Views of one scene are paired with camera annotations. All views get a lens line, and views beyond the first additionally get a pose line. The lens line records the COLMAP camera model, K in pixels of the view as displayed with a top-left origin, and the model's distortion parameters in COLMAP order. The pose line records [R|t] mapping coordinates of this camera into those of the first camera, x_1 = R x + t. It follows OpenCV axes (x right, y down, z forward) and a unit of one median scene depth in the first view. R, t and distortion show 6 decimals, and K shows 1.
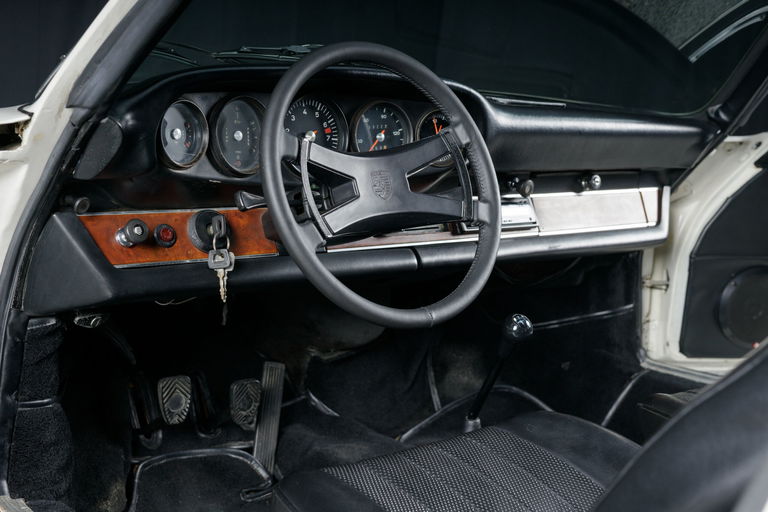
lens RADIAL K [[1077.1, 0, 383.7], [0, 1077.1, 252.5], [0, 0, 1]] dist [0.000794, 0.000000]
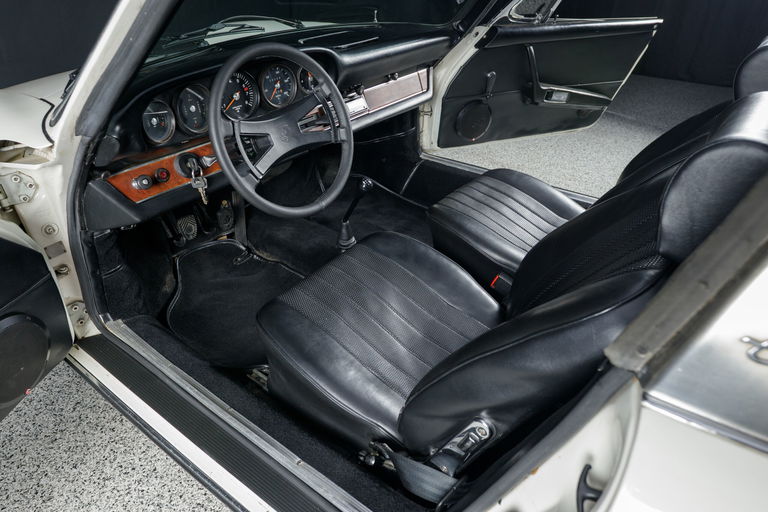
lens RADIAL K [[490.3, 0, 386.7], [0, 490.3, 258.7], [0, 0, 1]] dist [-0.001340, 0.011070]
pose [[0.977192, -0.142612, 0.157343, 0.004256], [0.059531, 0.895202, 0.441666, -0.175674], [-0.203841, -0.422226, 0.883275, 0.140635]]
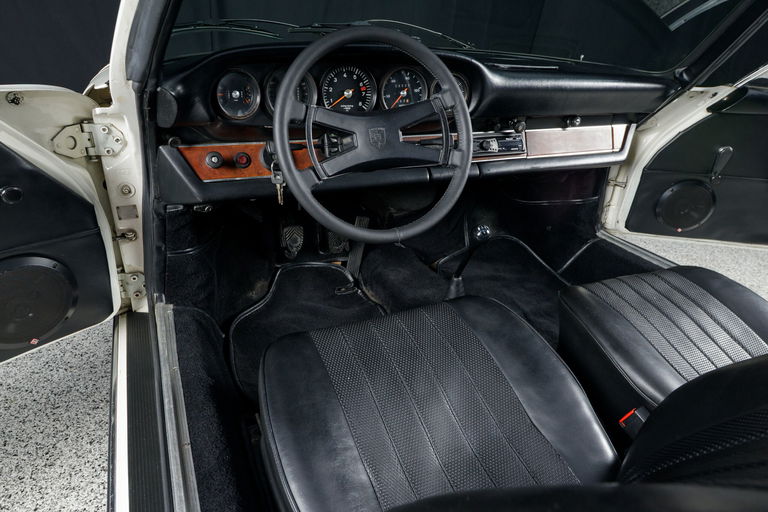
lens RADIAL K [[490.3, 0, 387.4], [0, 490.3, 257.5], [0, 0, 1]] dist [-0.001340, 0.011070]
pose [[0.963593, 0.133899, -0.231431, 0.142434], [-0.059227, 0.950958, 0.303597, -0.086542], [0.260733, -0.278837, 0.924266, 0.289433]]
